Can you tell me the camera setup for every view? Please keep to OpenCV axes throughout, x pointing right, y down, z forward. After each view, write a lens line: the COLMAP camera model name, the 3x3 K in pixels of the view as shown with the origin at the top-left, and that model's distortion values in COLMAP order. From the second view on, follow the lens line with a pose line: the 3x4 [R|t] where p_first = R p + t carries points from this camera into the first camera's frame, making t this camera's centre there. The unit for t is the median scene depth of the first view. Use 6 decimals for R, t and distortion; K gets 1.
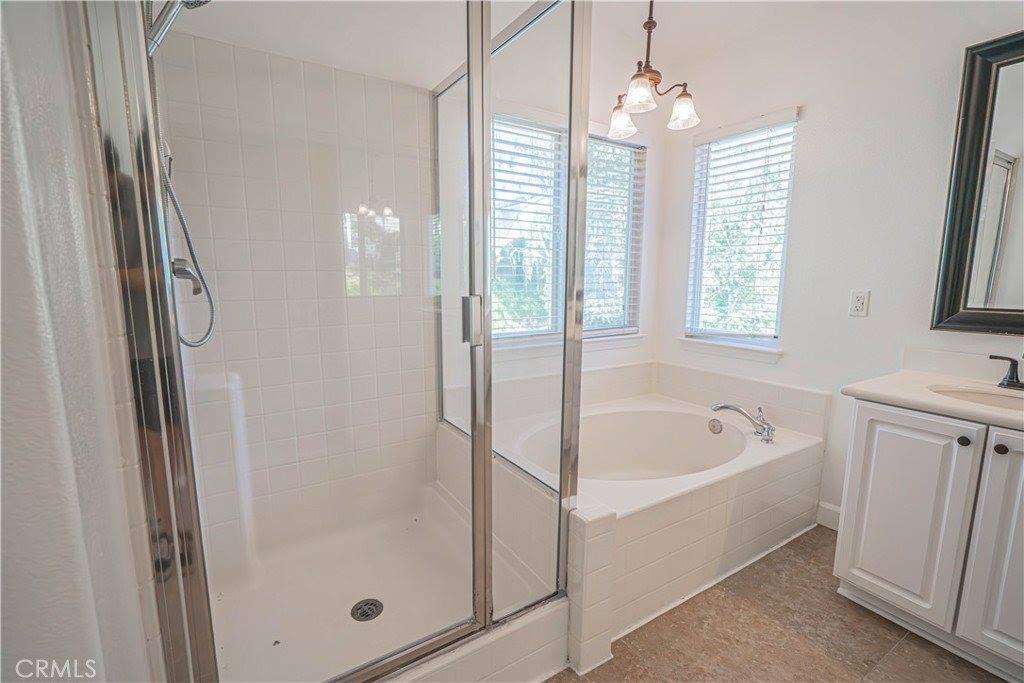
lens RADIAL K [[461.8, 0, 514.9], [0, 461.8, 346.7], [0, 0, 1]] dist [-0.018098, 0.007016]
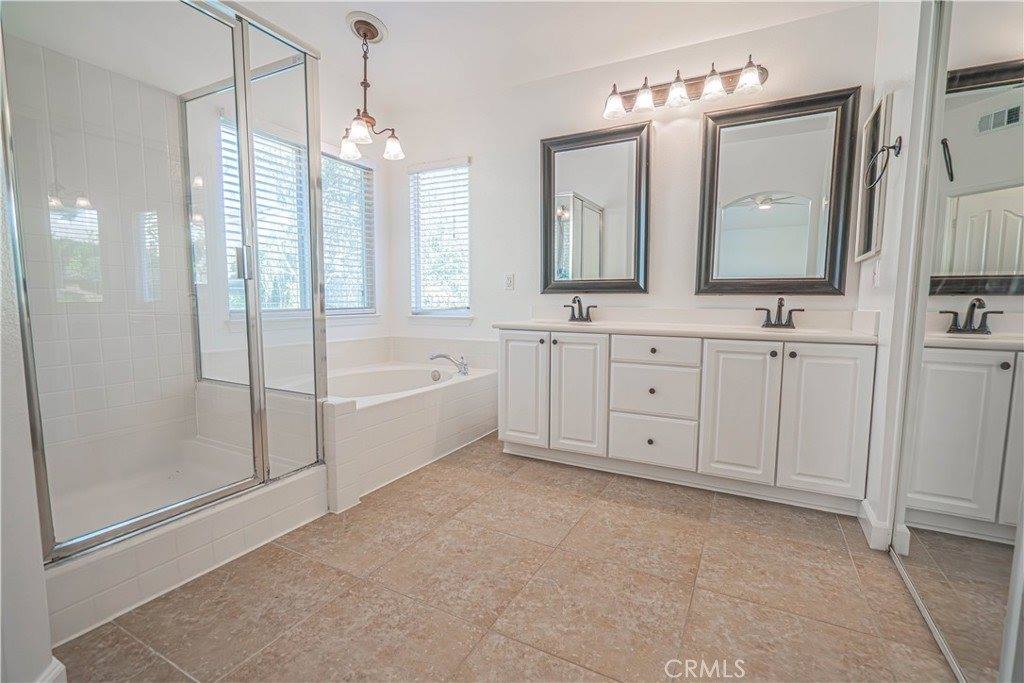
lens RADIAL K [[464.8, 0, 518.9], [0, 464.8, 346.7], [0, 0, 1]] dist [-0.001836, 0.000811]
pose [[0.865515, -0.047878, 0.498590, -0.048963], [0.072681, 0.996891, -0.030440, 0.181461], [-0.495582, 0.062584, 0.866303, -0.416297]]
